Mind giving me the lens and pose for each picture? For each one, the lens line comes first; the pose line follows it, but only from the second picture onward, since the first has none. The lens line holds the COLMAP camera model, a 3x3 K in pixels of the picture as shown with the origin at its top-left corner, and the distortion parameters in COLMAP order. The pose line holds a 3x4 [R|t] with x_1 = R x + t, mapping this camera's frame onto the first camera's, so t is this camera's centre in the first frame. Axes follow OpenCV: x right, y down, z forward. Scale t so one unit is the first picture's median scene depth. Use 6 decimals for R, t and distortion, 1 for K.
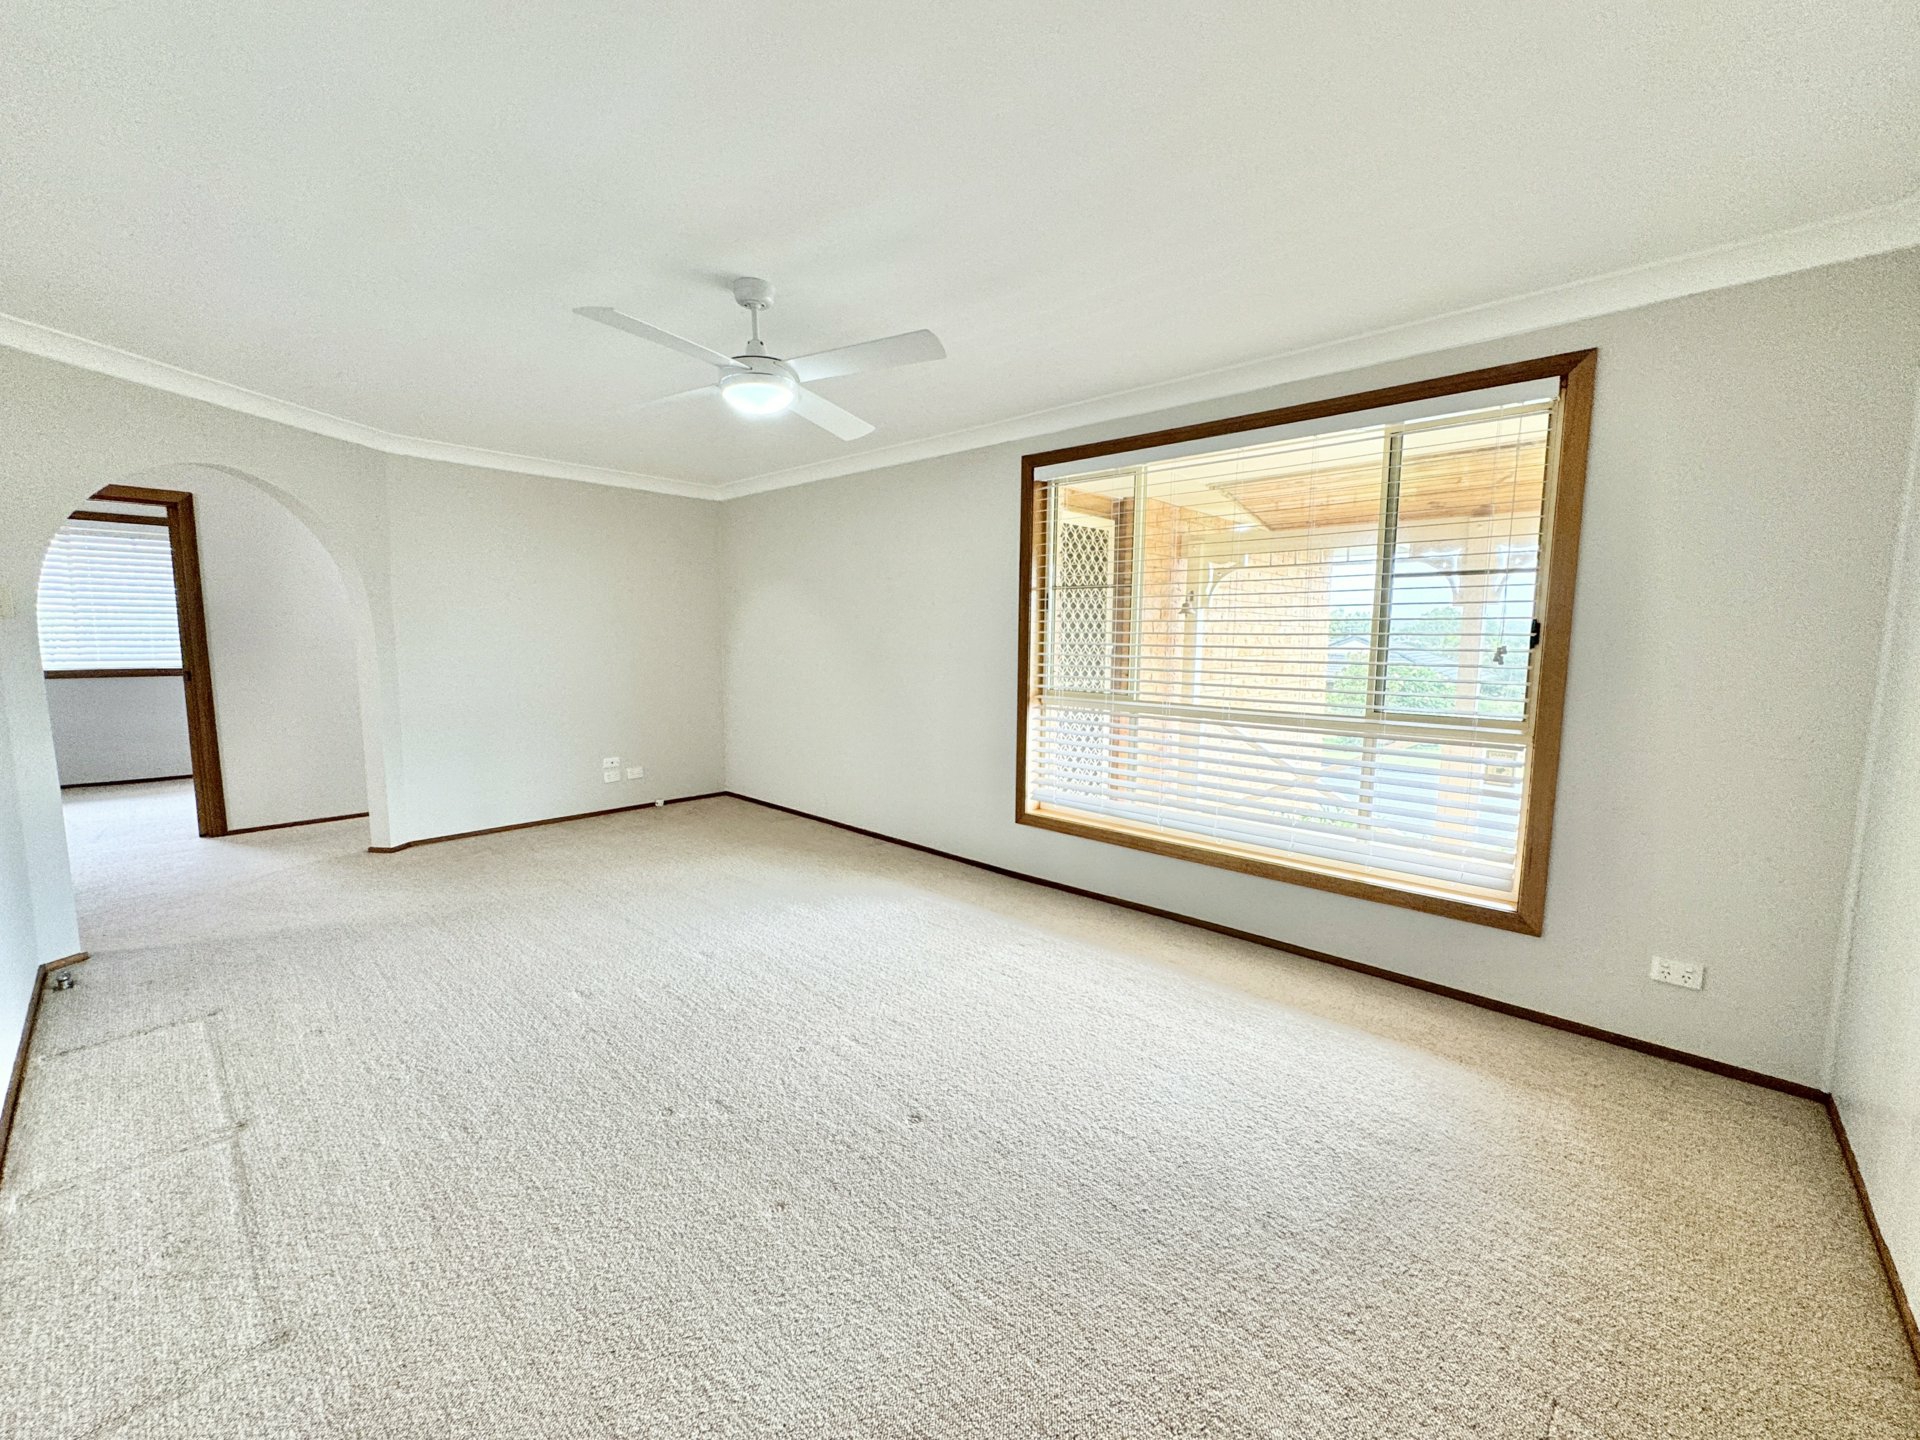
lens RADIAL K [[764.0, 0, 960.0], [0, 764.0, 720.0], [0, 0, 1]] dist [-0.001009, 0.000100]
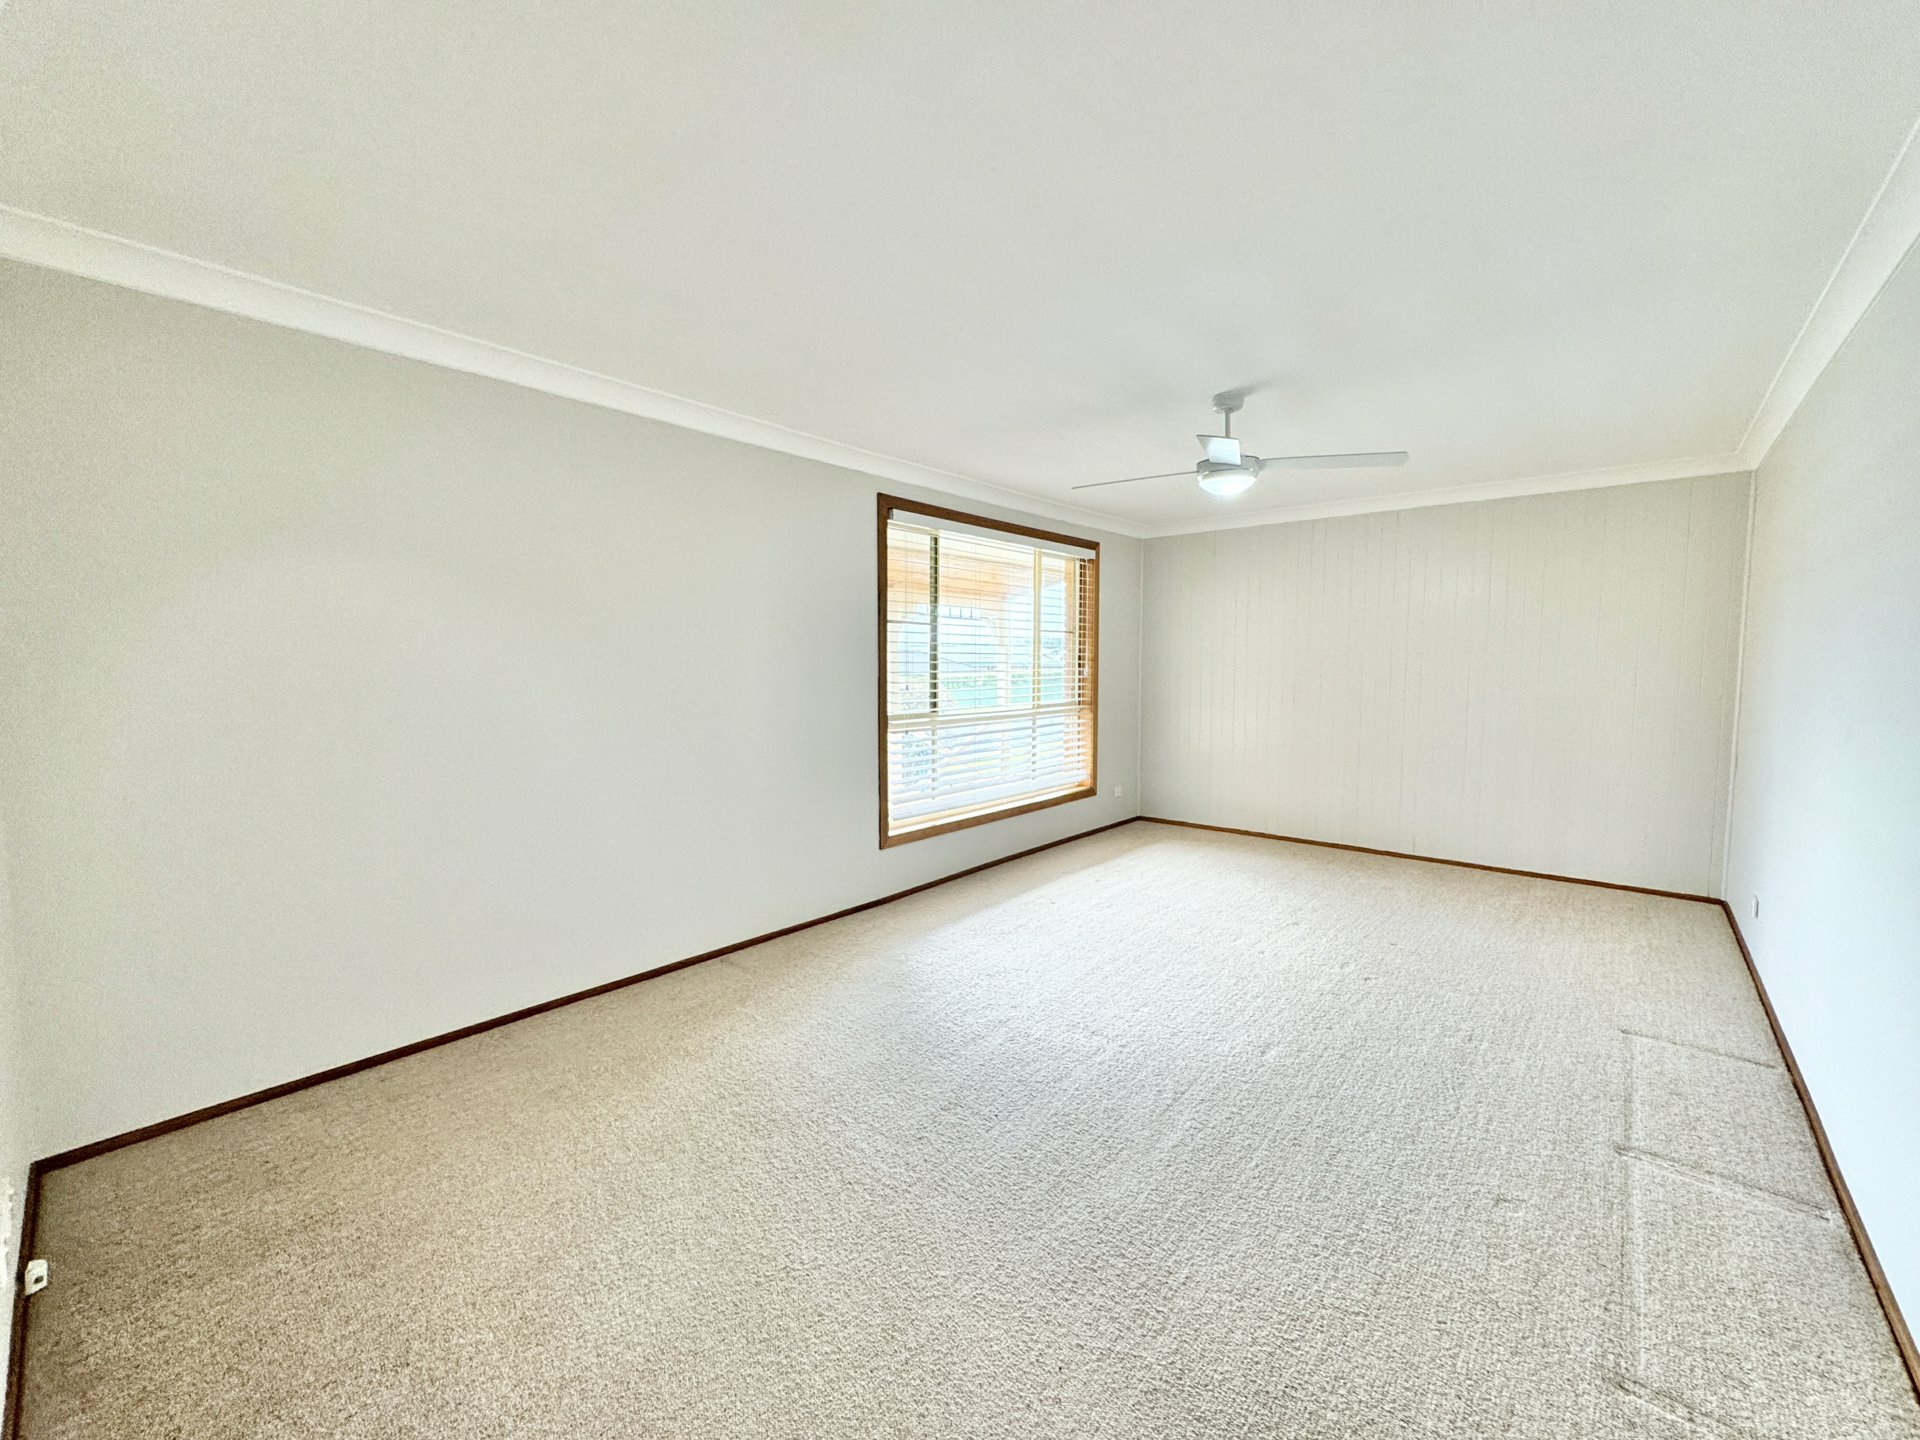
lens RADIAL K [[764.0, 0, 960.0], [0, 764.0, 720.0], [0, 0, 1]] dist [-0.001009, 0.000100]
pose [[-0.027700, -0.083901, 0.996089, -1.074494], [0.111766, 0.989963, 0.086493, -0.129860], [-0.993348, 0.113724, -0.018044, 1.041152]]
